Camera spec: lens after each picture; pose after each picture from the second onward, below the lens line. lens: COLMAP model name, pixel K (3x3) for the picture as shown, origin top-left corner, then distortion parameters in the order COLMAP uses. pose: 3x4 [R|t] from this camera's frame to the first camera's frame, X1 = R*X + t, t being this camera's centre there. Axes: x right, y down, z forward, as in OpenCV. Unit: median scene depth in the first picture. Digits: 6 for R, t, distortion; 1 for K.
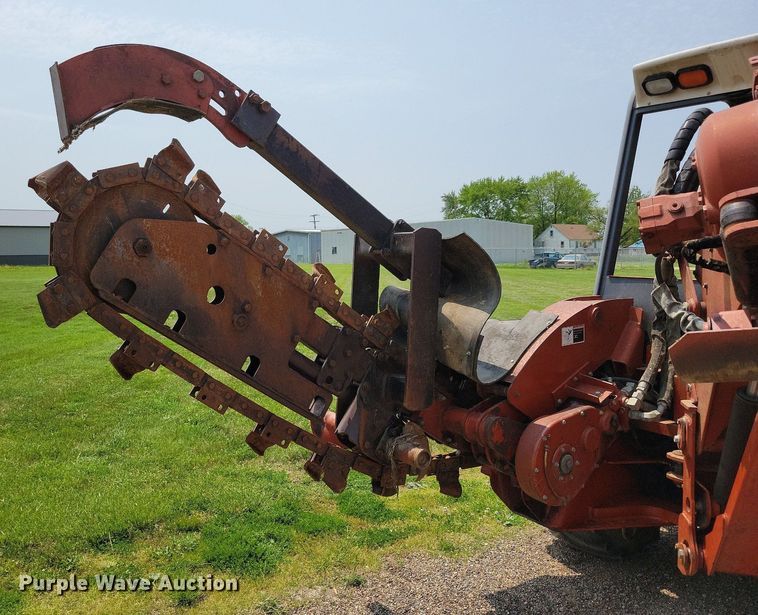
lens RADIAL K [[653.0, 0, 333.2], [0, 653.0, 274.5], [0, 0, 1]] dist [0.045471, -0.019634]
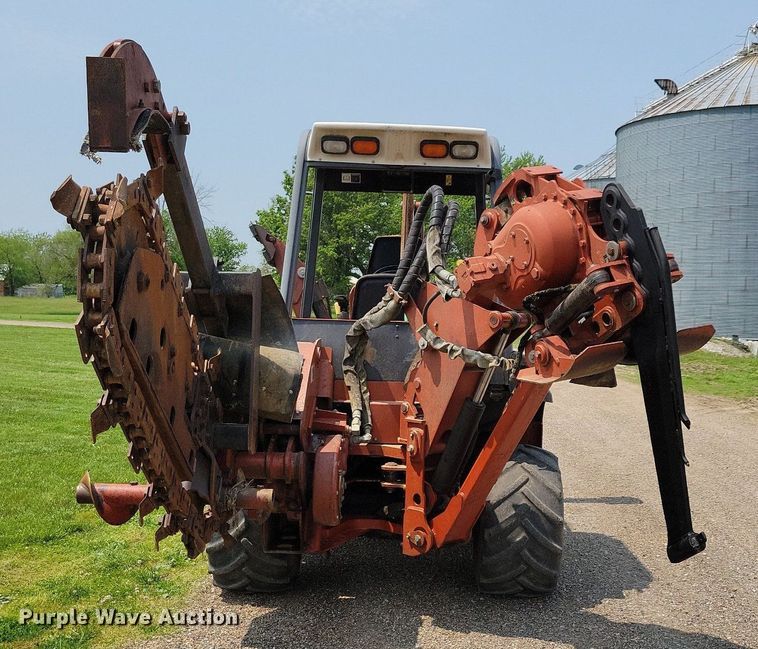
lens RADIAL K [[973.3, 0, 380.7], [0, 973.3, 326.0], [0, 0, 1]] dist [0.006435, 0.000000]
pose [[0.569316, -0.009439, 0.822064, -0.940574], [0.008248, 0.999949, 0.005770, 0.008145], [-0.822077, 0.003496, 0.569365, 0.010672]]
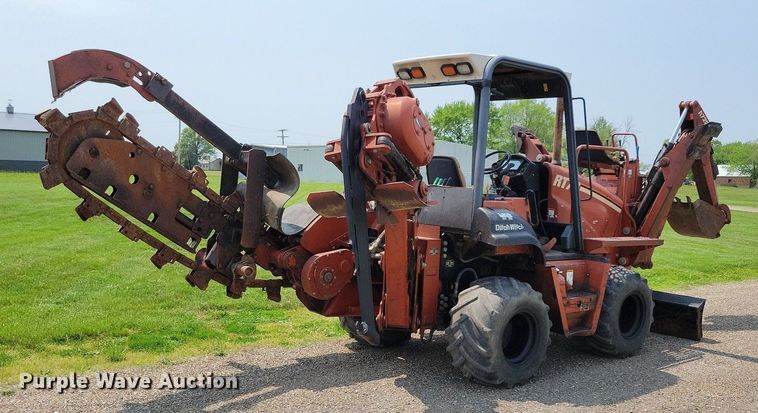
lens RADIAL K [[659.4, 0, 382.7], [0, 659.4, 208.4], [0, 0, 1]] dist [0.043005, -0.000155]
pose [[0.990990, 0.032699, 0.129880, 0.252424], [-0.035542, 0.999175, 0.019627, 0.045607], [-0.129131, -0.024067, 0.991335, -0.881934]]
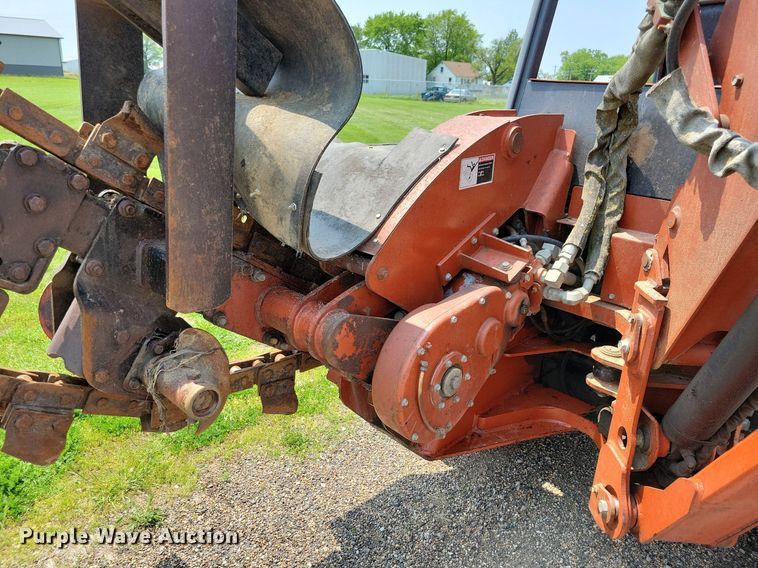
lens RADIAL K [[573.0, 0, 378.9], [0, 573.0, 287.8], [0, 0, 1]] dist [0.041950, -0.009682]
pose [[0.974740, -0.027102, 0.221690, 0.165478], [-0.042559, 0.951882, 0.303495, 0.039599], [-0.219248, -0.305264, 0.926684, 0.528224]]
